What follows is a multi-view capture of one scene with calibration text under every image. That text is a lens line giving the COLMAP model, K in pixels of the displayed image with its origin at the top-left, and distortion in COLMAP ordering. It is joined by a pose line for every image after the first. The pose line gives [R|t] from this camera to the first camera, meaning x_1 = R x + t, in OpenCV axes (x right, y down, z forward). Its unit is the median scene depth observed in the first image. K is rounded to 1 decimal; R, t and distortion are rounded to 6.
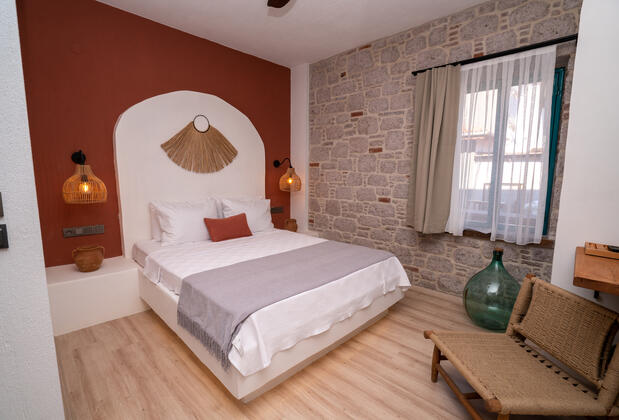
lens RADIAL K [[286.2, 0, 310.8], [0, 286.2, 212.7], [0, 0, 1]] dist [-0.017663, 0.000557]
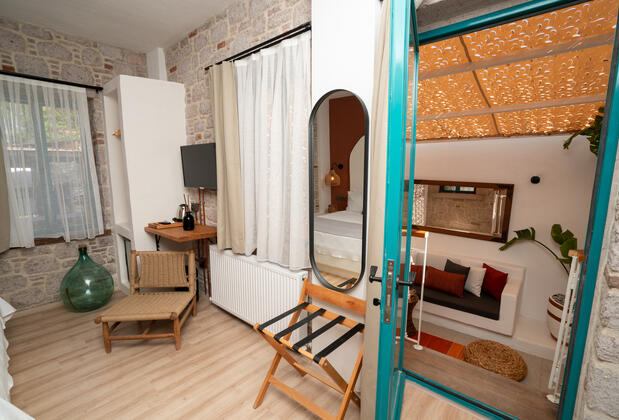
lens RADIAL K [[286.2, 0, 310.8], [0, 286.2, 212.7], [0, 0, 1]] dist [-0.017663, 0.000557]
pose [[-0.057538, -0.154590, 0.986302, -0.558942], [0.127953, 0.978649, 0.160855, -0.078752], [-0.990110, 0.135455, -0.036529, 0.043901]]
